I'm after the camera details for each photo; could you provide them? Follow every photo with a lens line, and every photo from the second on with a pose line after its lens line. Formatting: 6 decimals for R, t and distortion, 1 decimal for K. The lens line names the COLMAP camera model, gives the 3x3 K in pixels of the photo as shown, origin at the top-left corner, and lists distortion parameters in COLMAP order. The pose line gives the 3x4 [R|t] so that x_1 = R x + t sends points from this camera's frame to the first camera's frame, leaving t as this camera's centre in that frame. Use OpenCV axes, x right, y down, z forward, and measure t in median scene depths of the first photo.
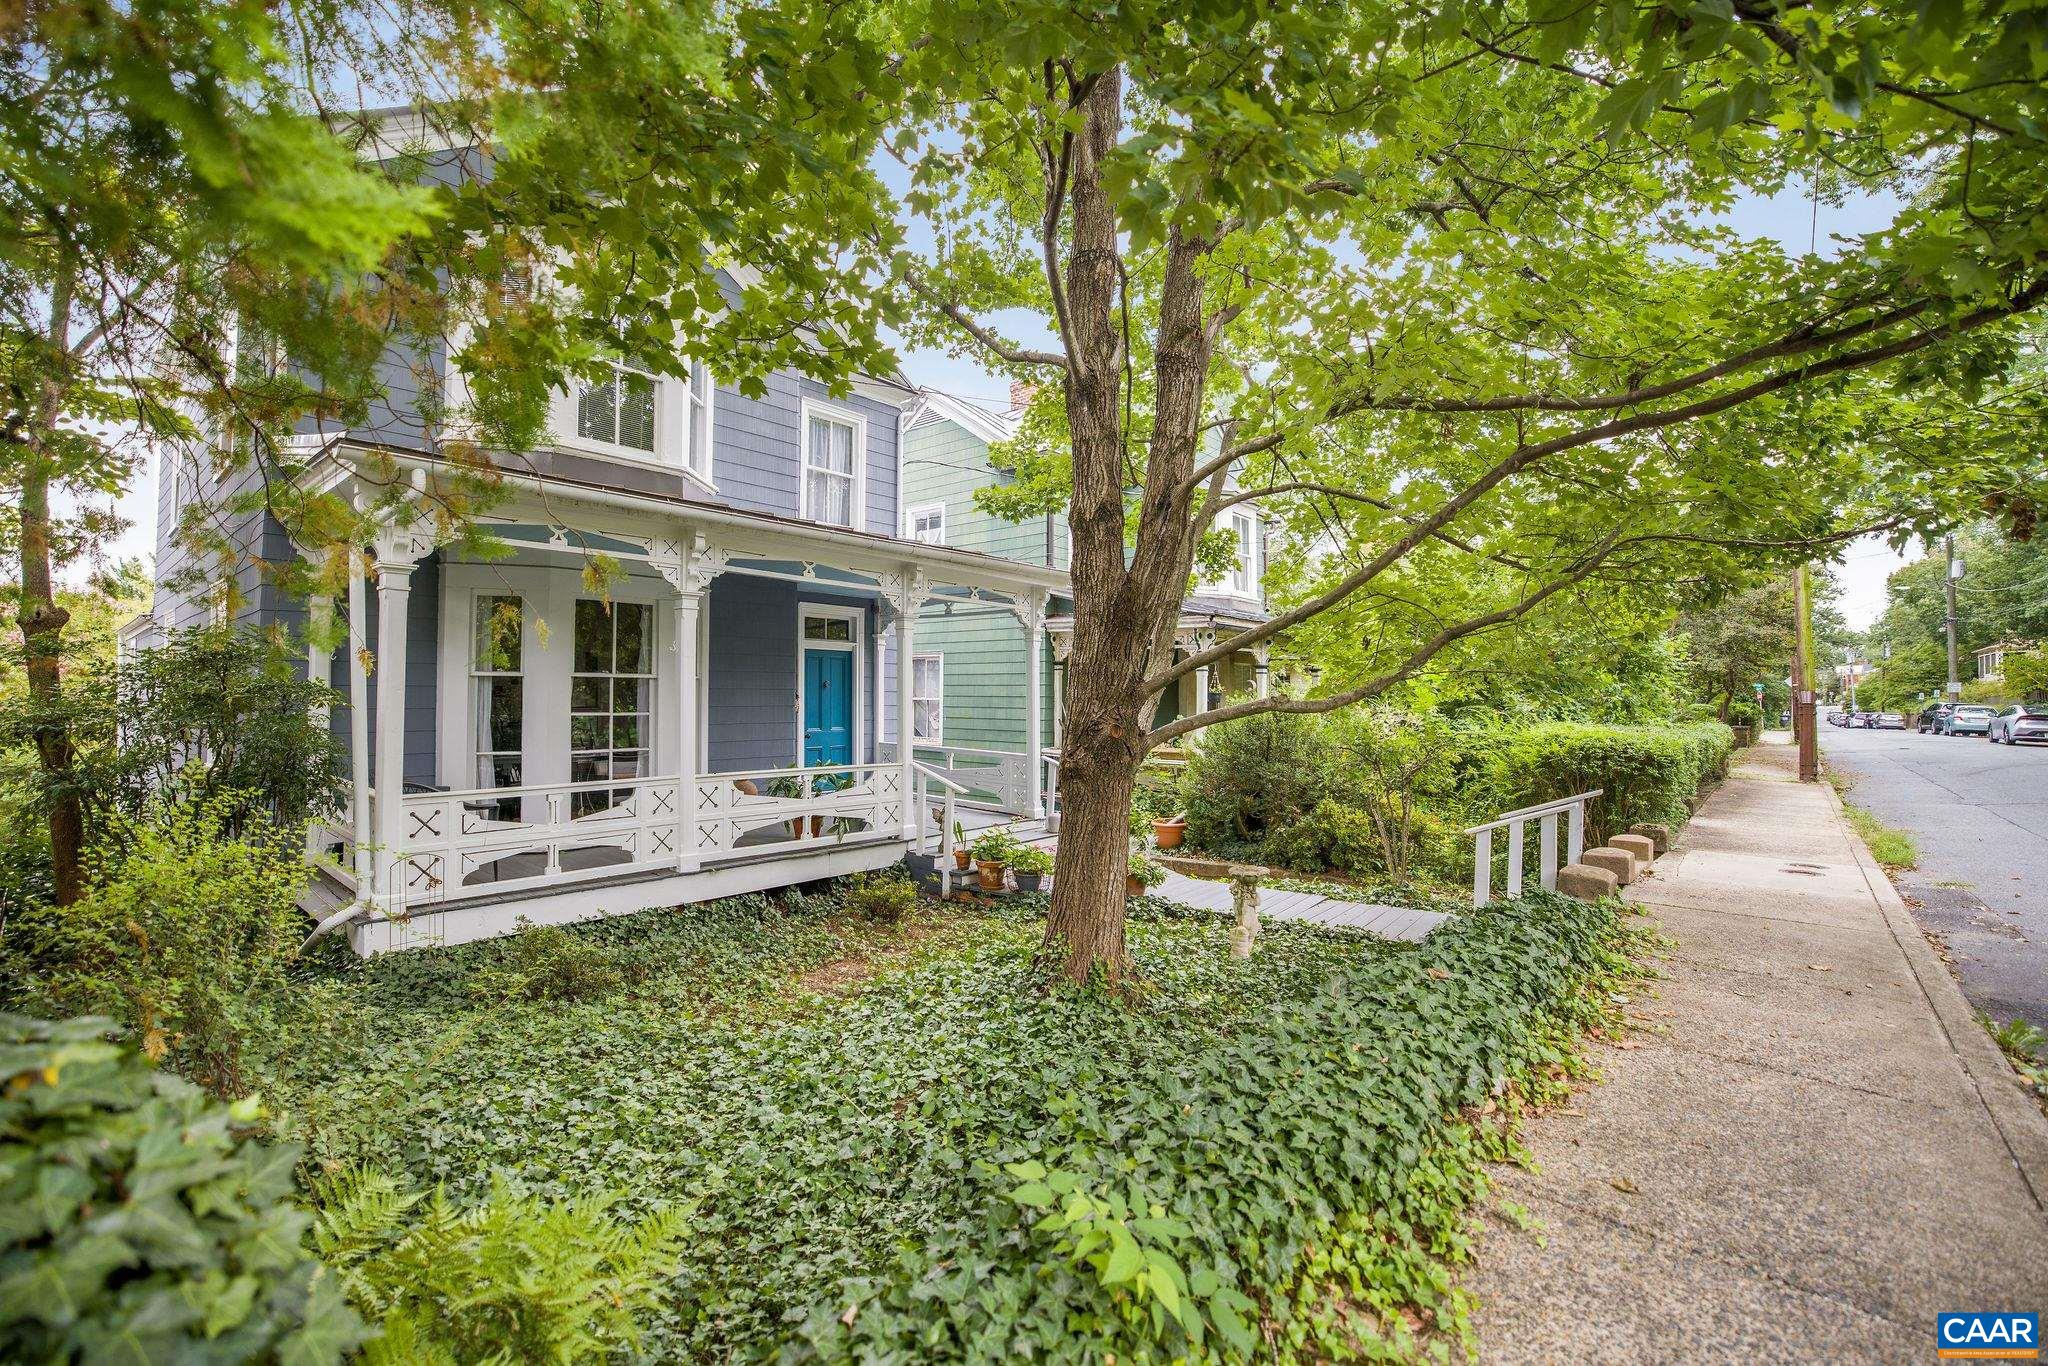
lens RADIAL K [[873.1, 0, 989.6], [0, 873.1, 669.4], [0, 0, 1]] dist [-0.025837, 0.000331]
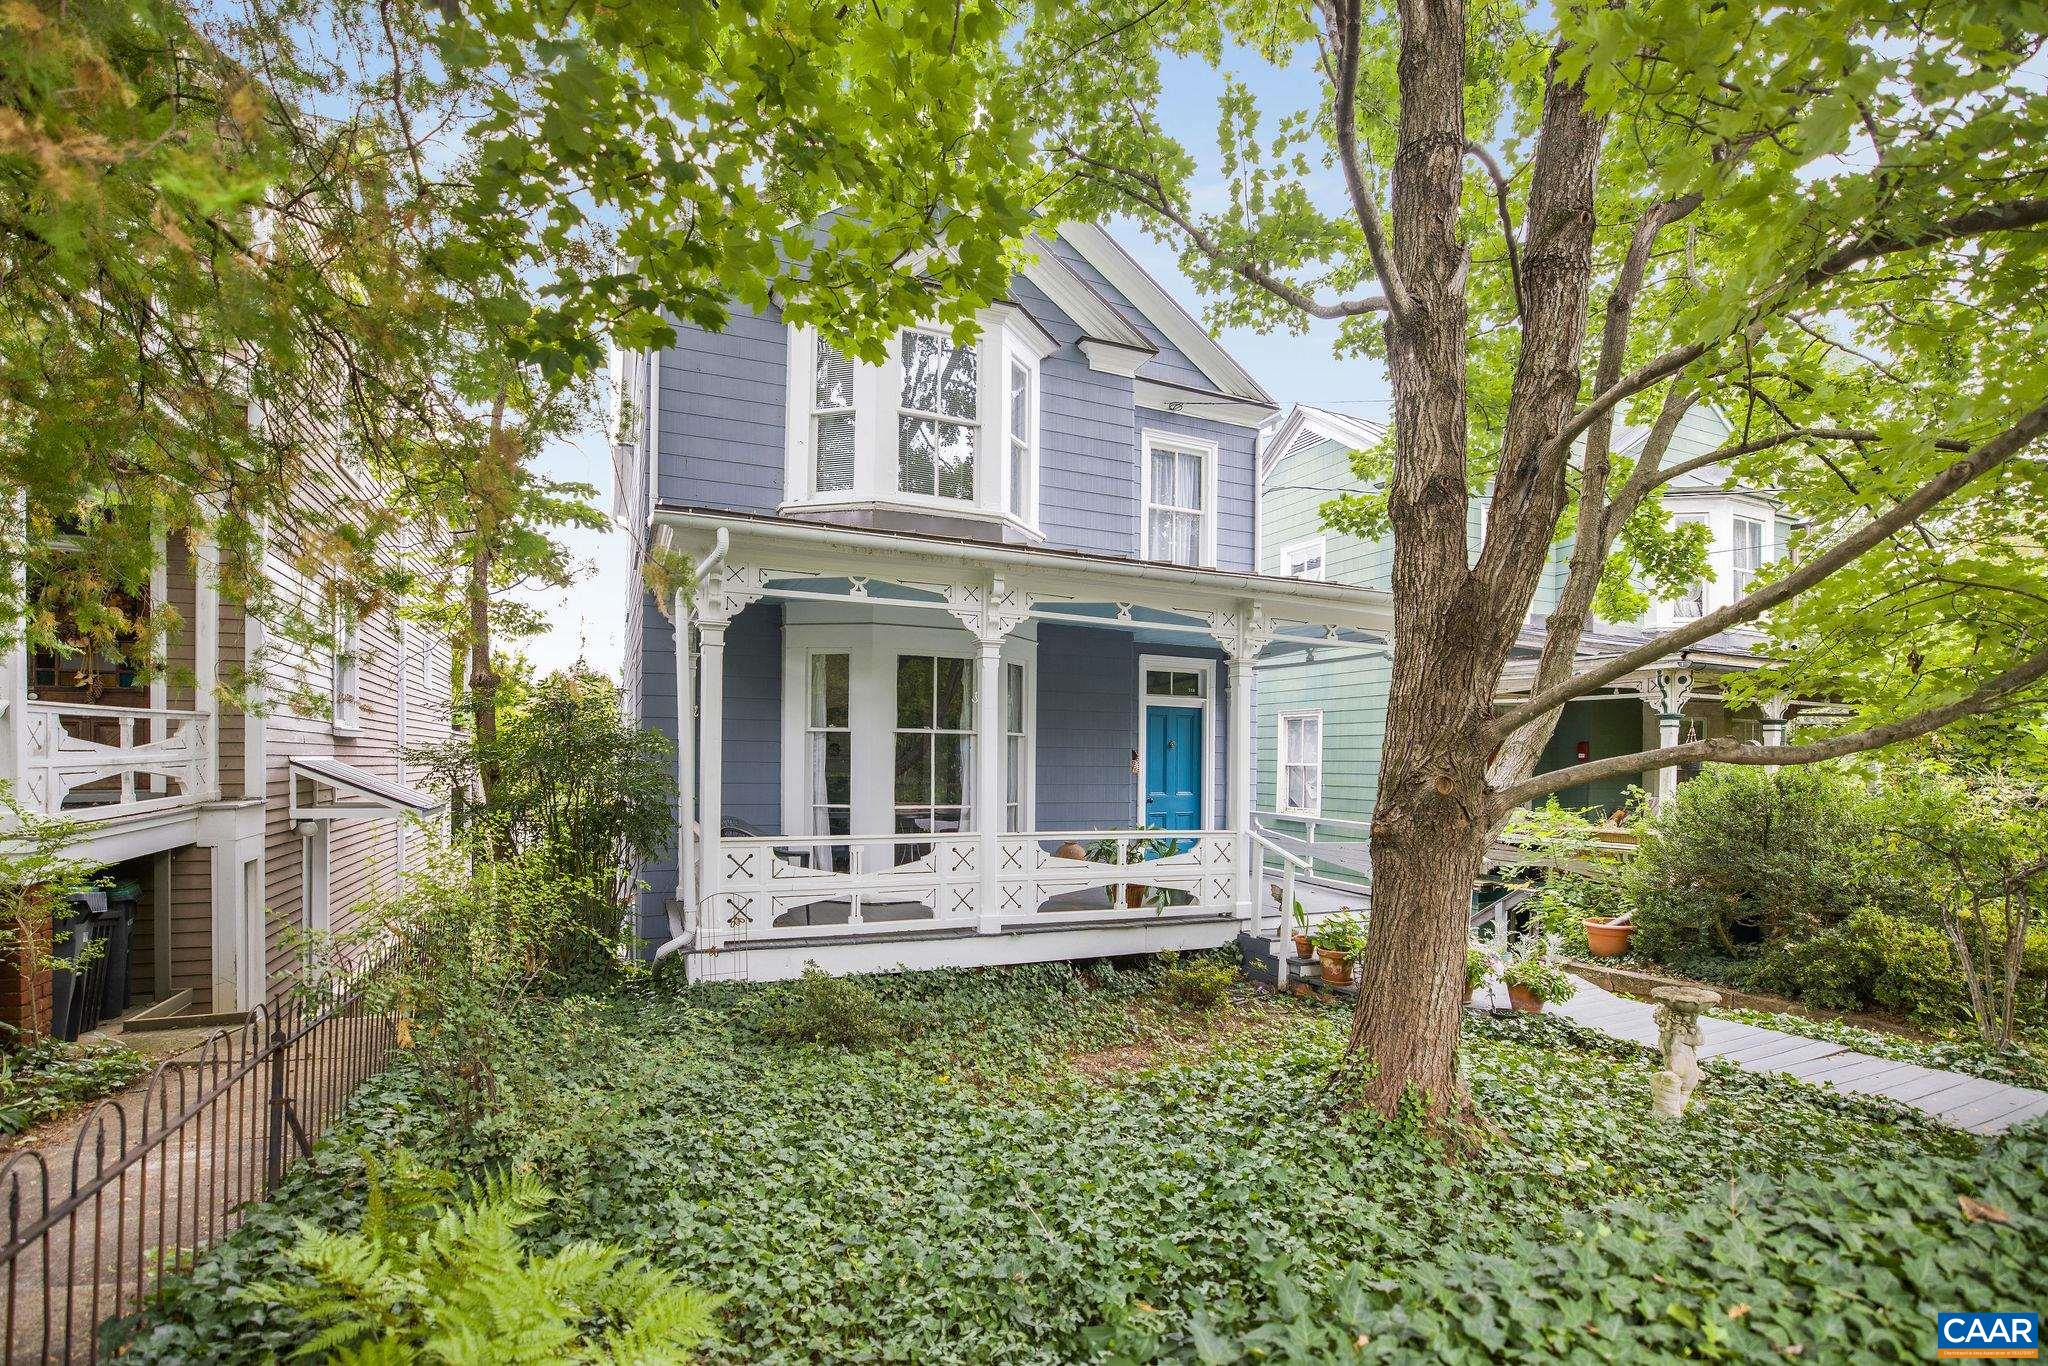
lens RADIAL K [[913.5, 0, 994.1], [0, 913.5, 770.2], [0, 0, 1]] dist [-0.045294, 0.021519]
pose [[0.905509, 0.009718, -0.424215, 0.083915], [0.004272, 0.999478, 0.032016, 0.021658], [0.424305, -0.030803, 0.904995, 0.099195]]
